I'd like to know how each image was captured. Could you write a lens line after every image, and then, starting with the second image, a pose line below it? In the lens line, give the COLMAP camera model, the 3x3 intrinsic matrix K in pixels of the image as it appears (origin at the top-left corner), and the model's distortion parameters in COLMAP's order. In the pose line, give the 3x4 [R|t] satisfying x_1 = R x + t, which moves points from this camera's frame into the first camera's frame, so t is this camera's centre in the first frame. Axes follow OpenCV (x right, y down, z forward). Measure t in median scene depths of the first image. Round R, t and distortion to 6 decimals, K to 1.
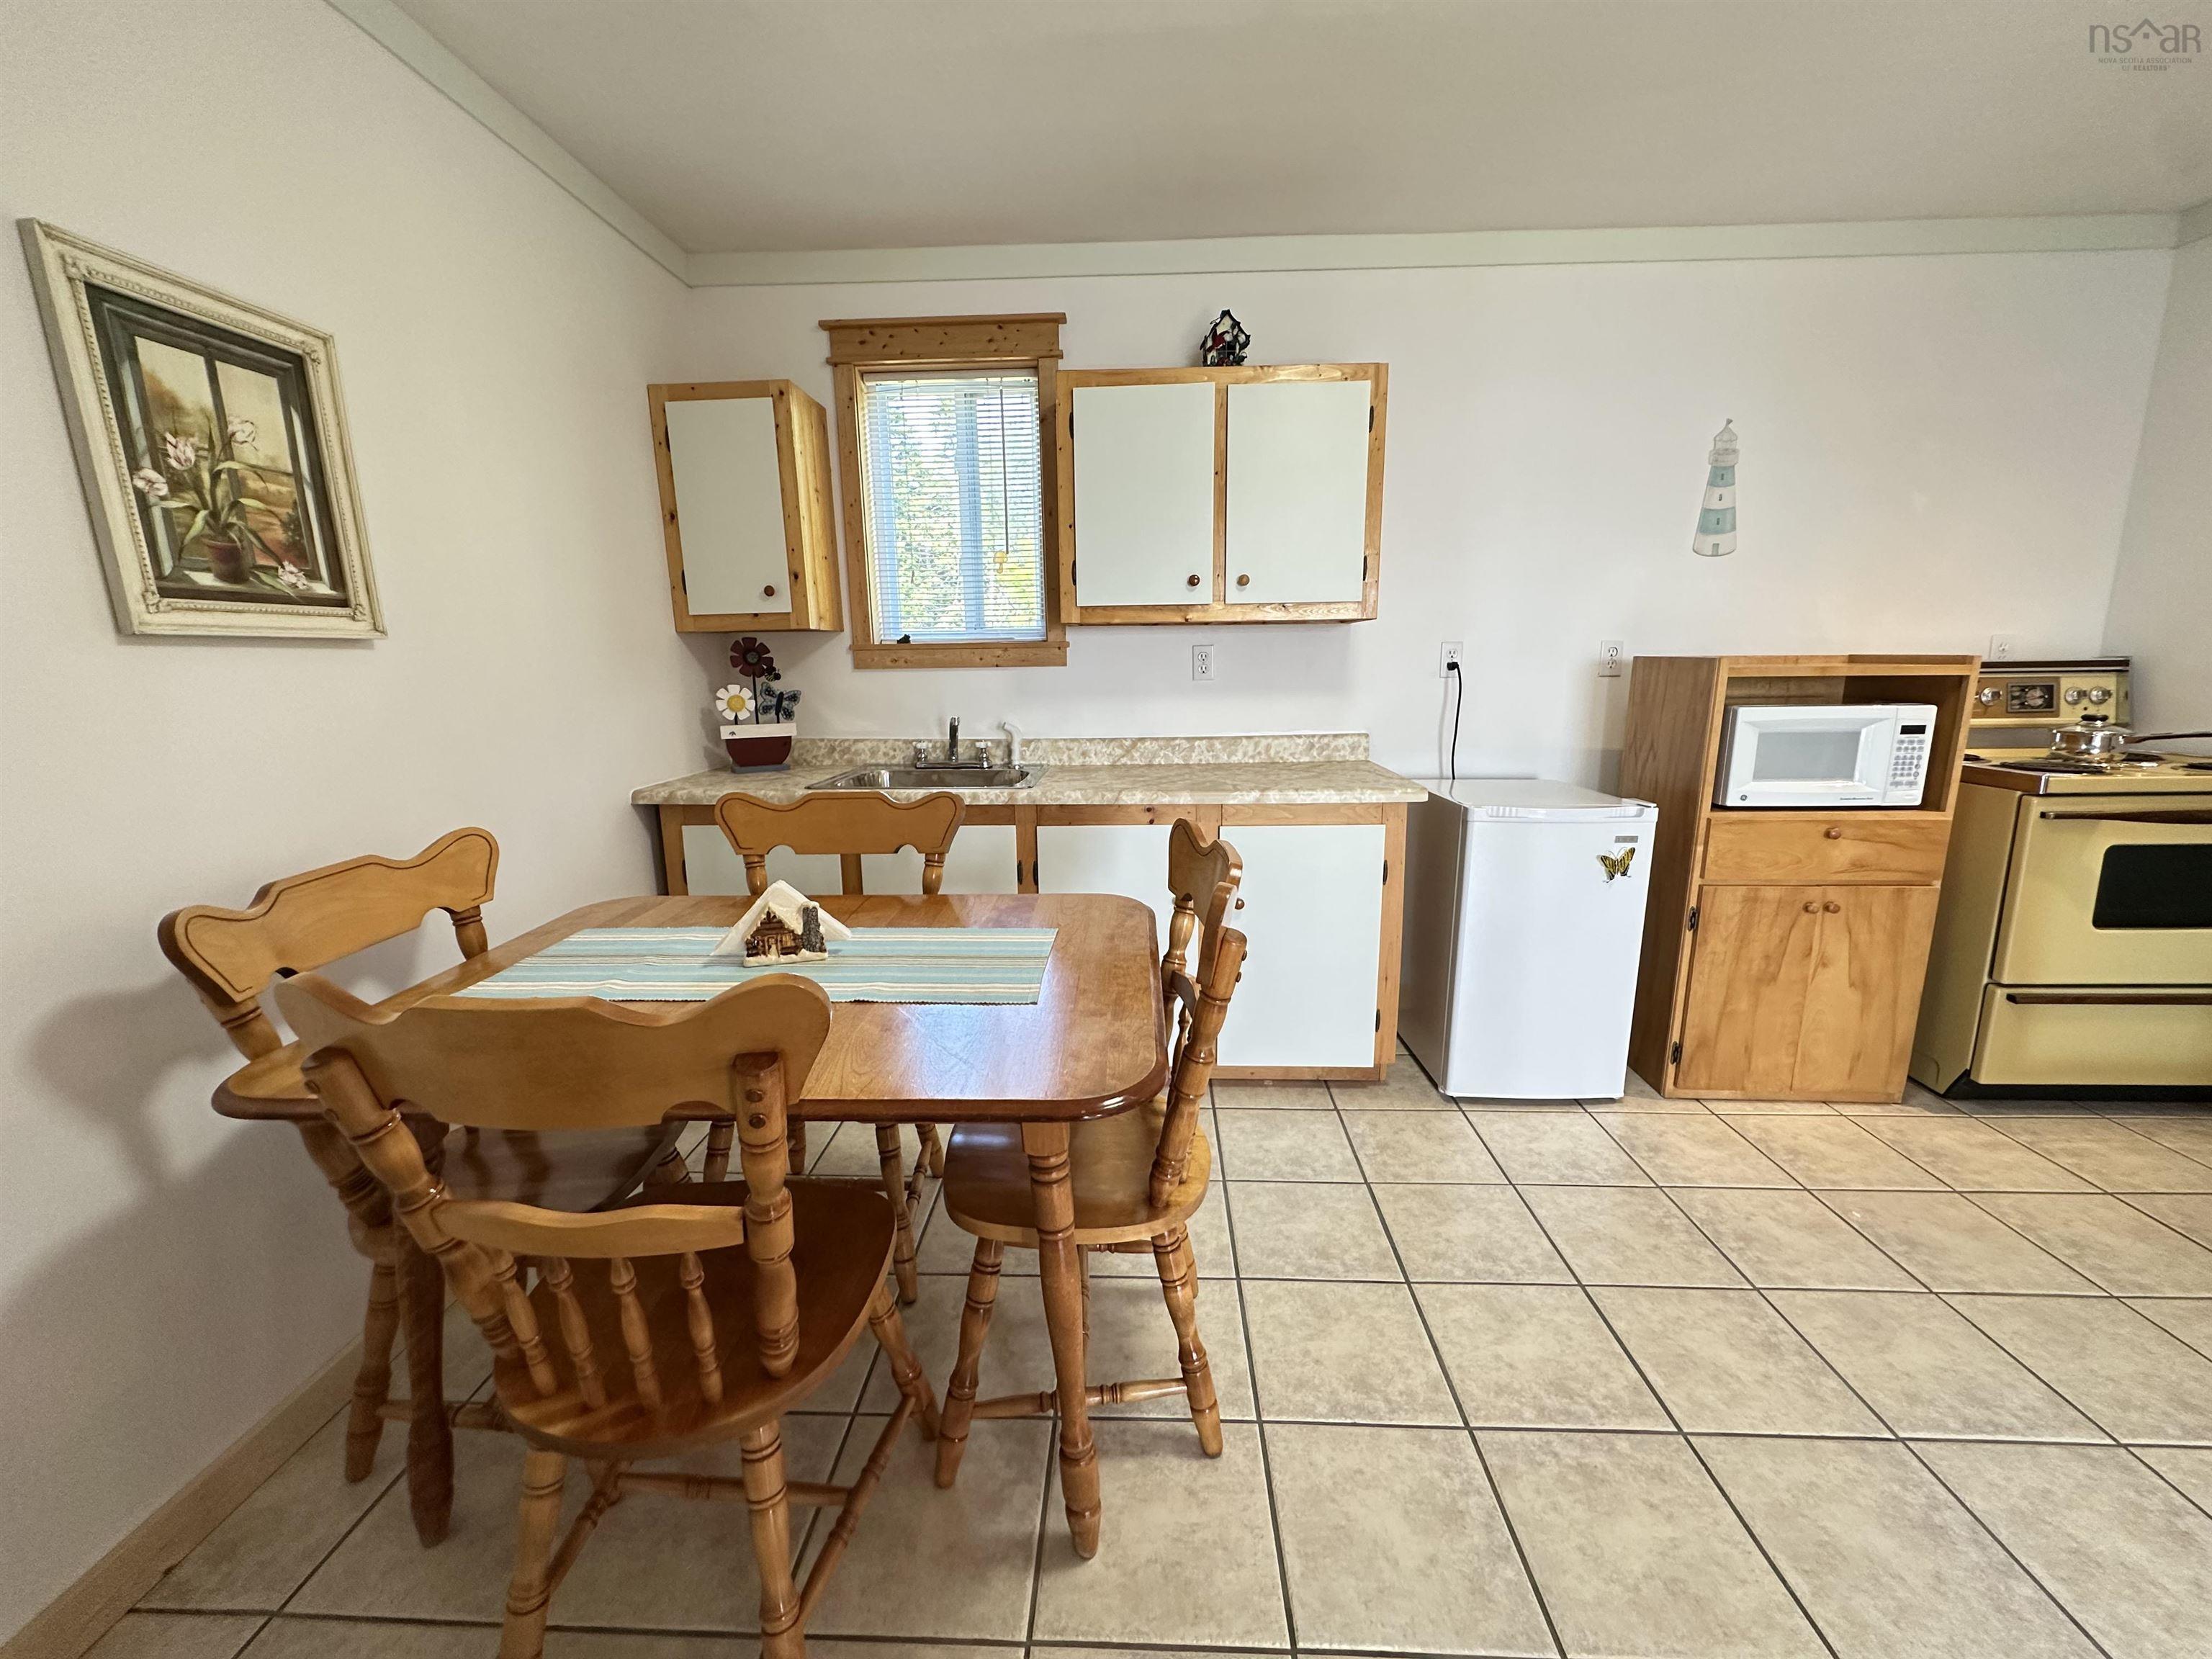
lens RADIAL K [[879.7, 0, 1107.1], [0, 879.7, 828.0], [0, 0, 1]] dist [-0.003514, 0.000757]
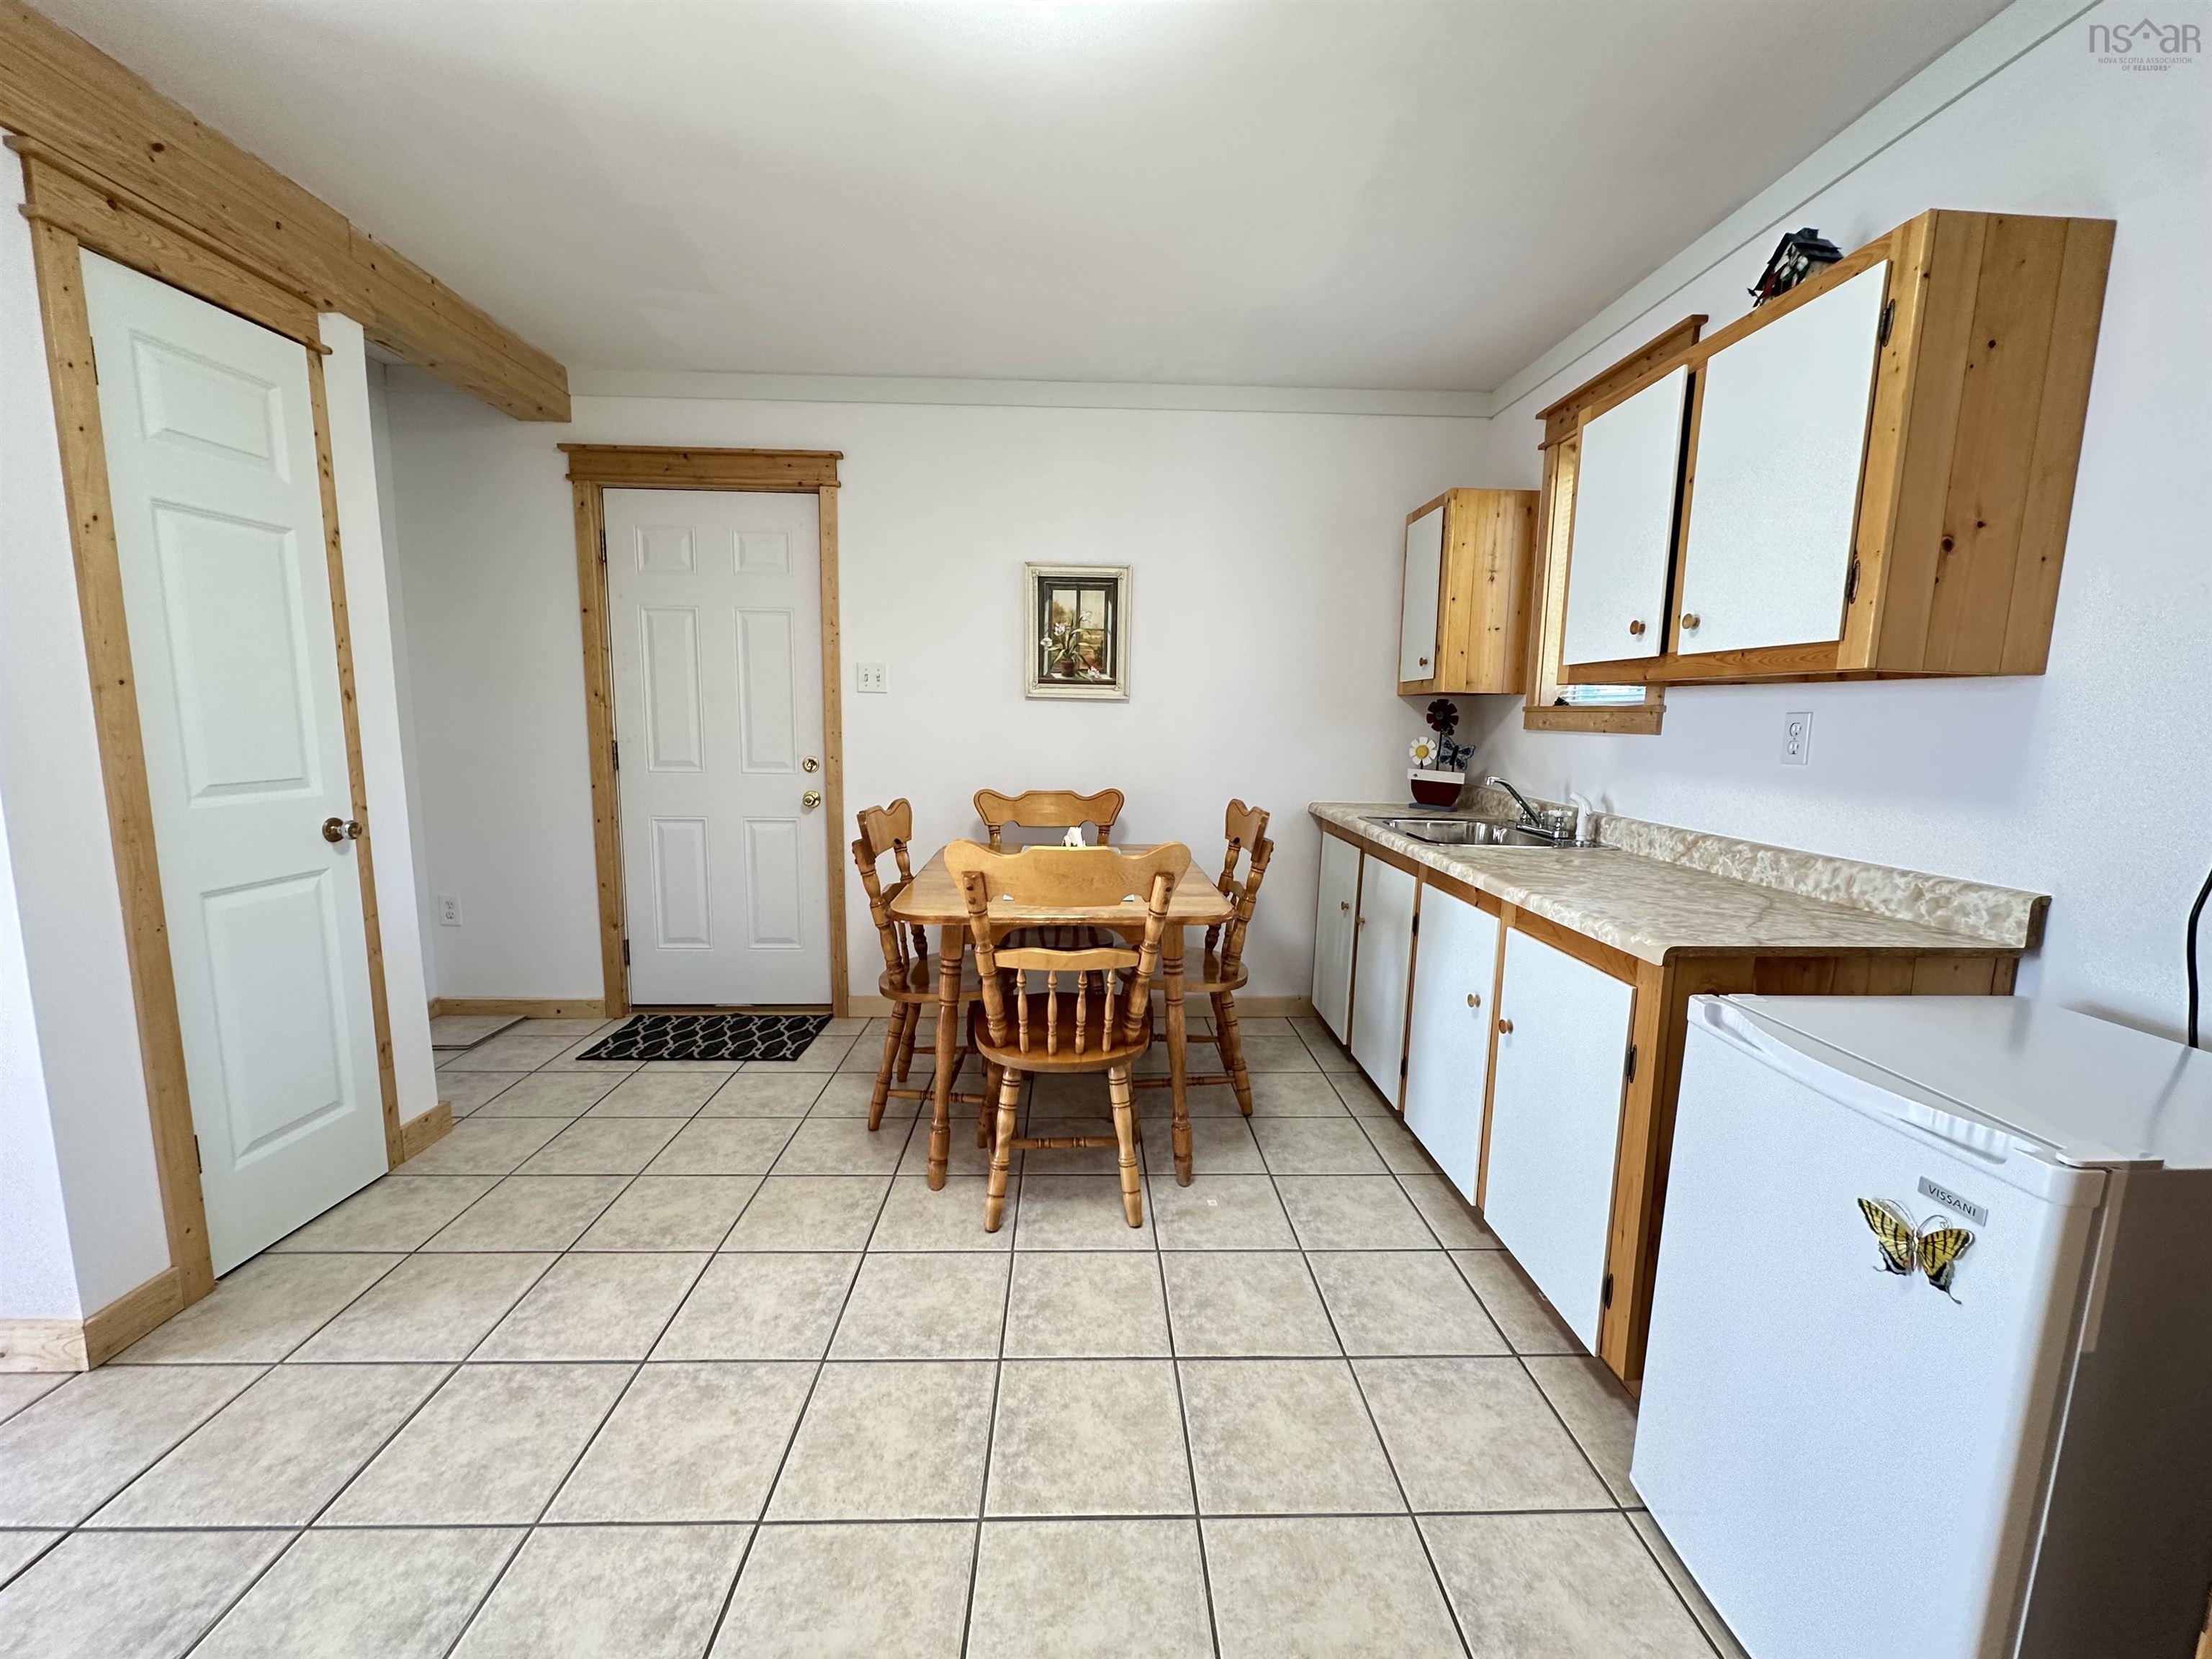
lens RADIAL K [[879.7, 0, 1100.9], [0, 879.7, 828.4], [0, 0, 1]] dist [-0.003514, 0.000757]
pose [[0.070861, 0.147070, -0.986585, 0.882727], [-0.213593, 0.968366, 0.129013, -0.113429], [0.974349, 0.201585, 0.100033, 0.517614]]
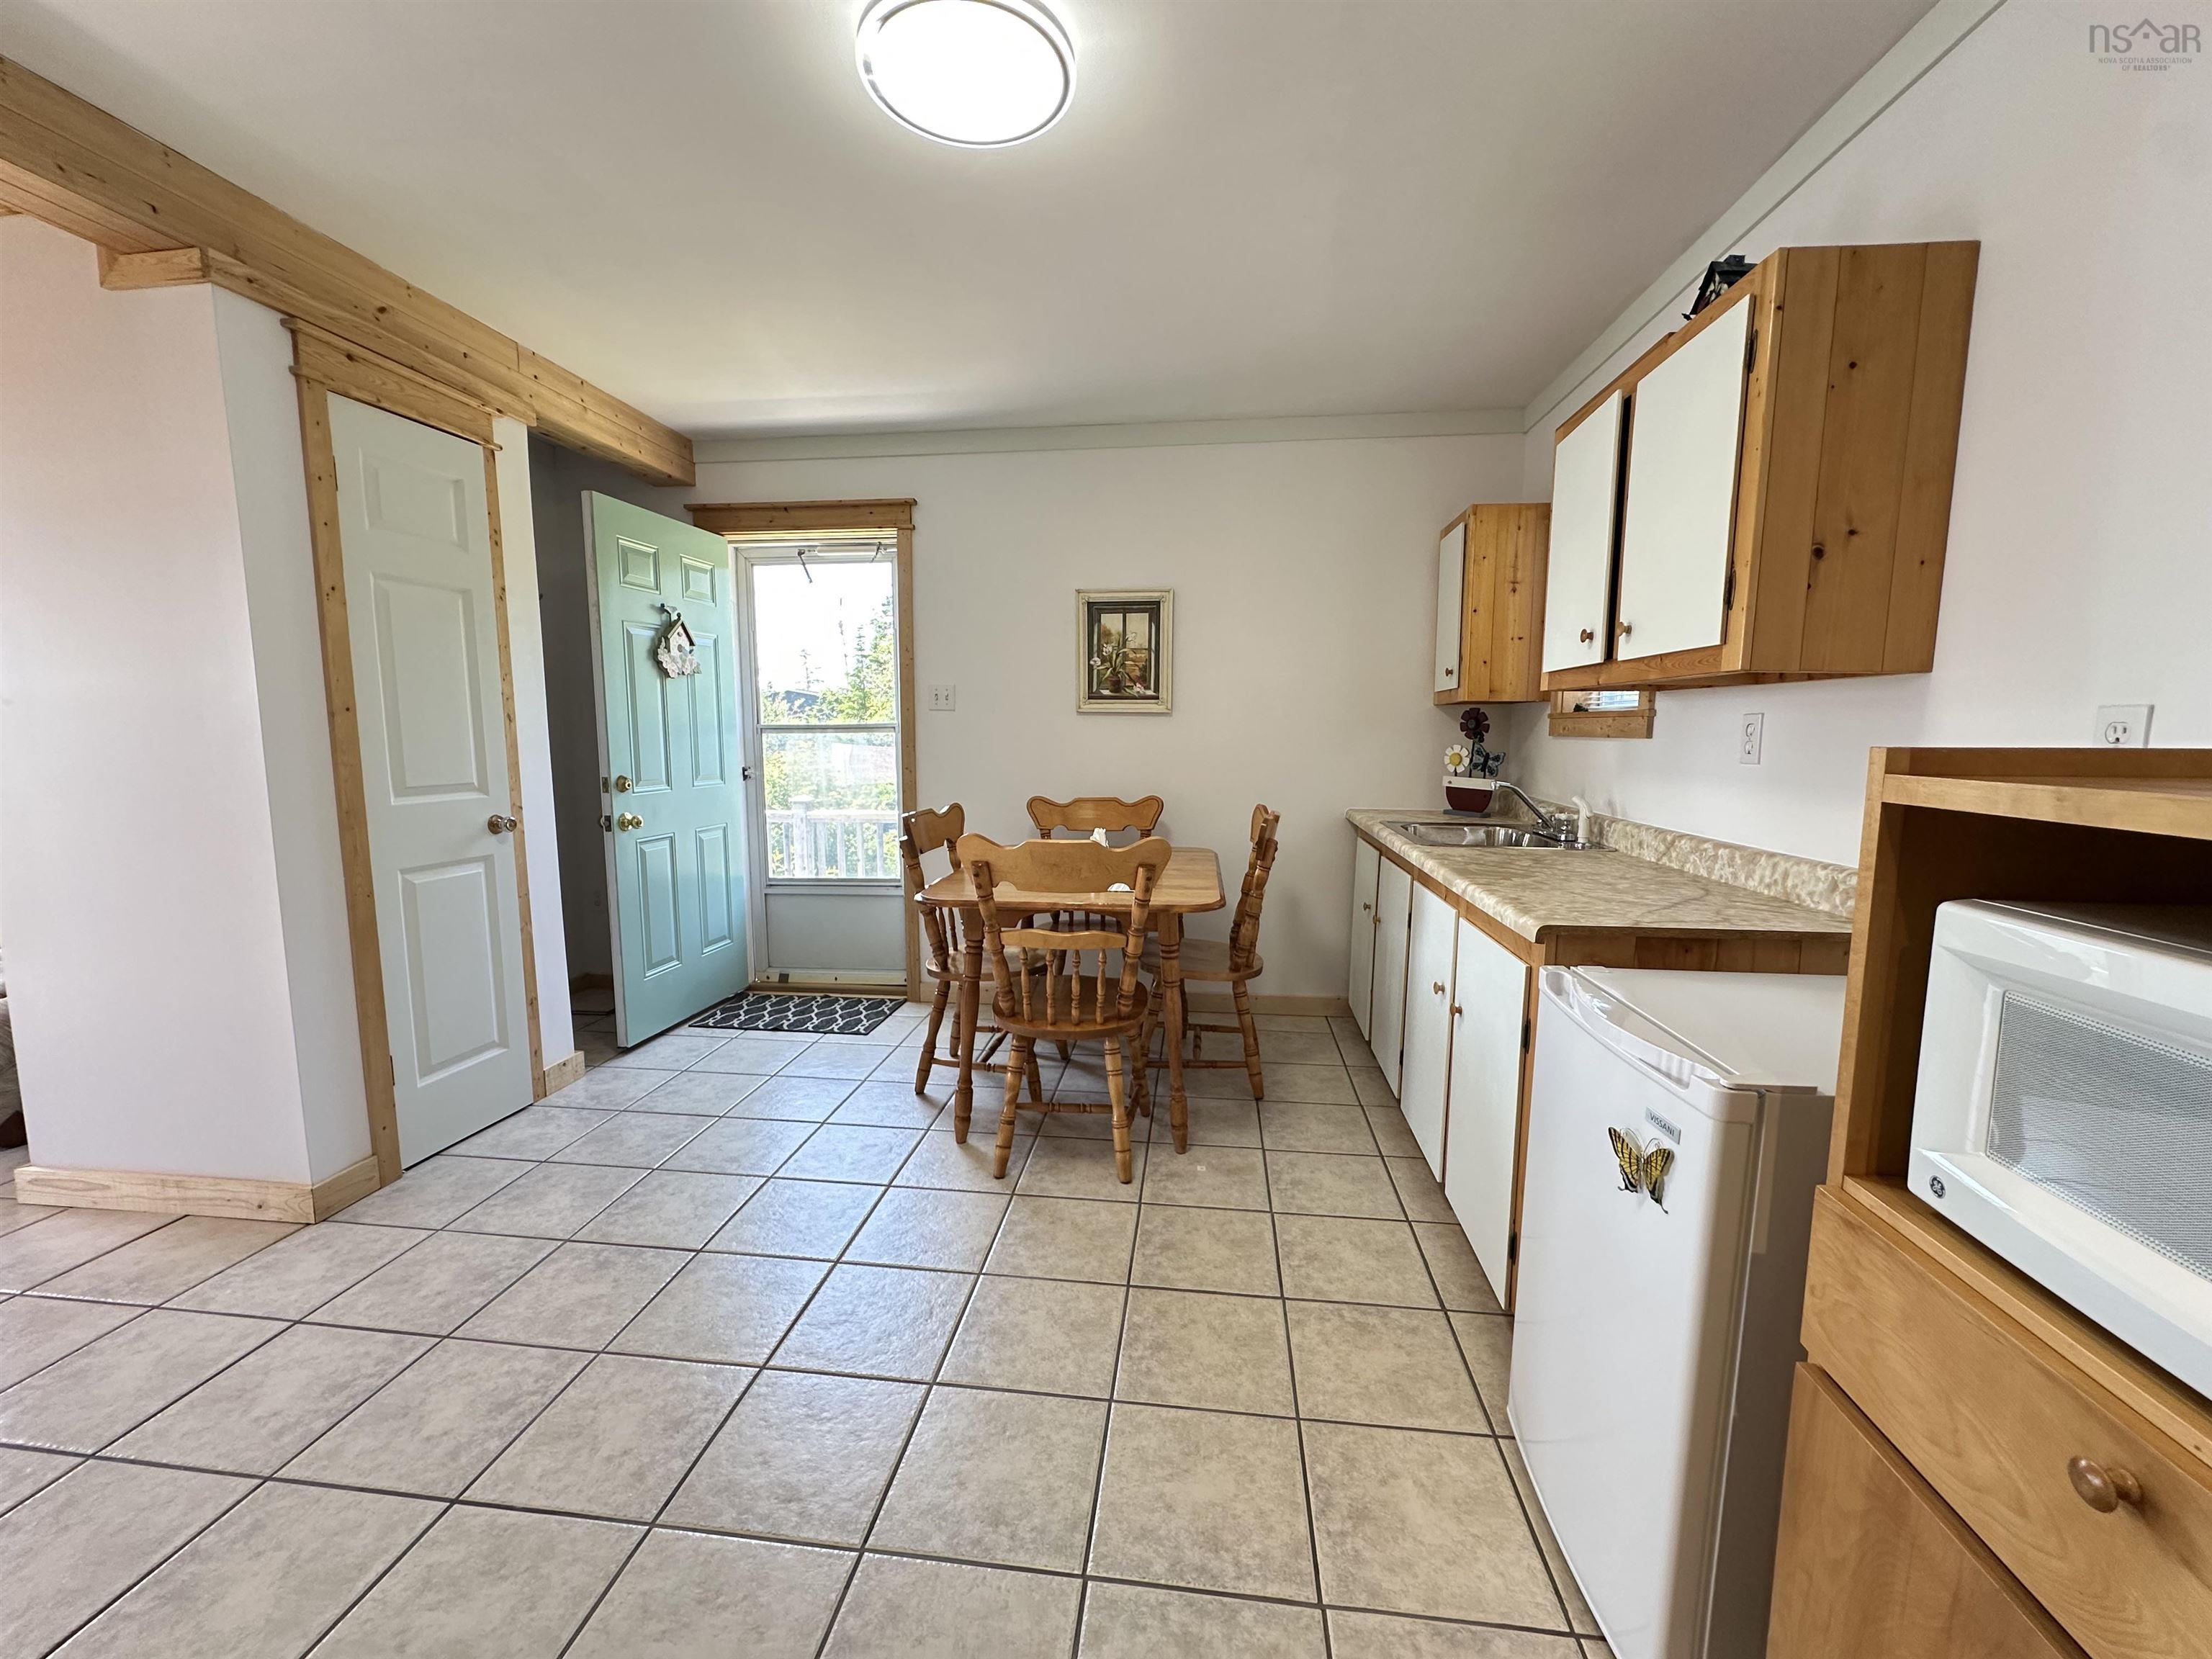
lens RADIAL K [[879.7, 0, 1099.9], [0, 879.7, 829.3], [0, 0, 1]] dist [-0.003514, 0.000757]
pose [[-0.079321, 0.128827, -0.988490, 0.998772], [-0.198721, 0.969667, 0.142320, -0.138303], [0.976841, 0.207722, -0.051315, 0.660845]]
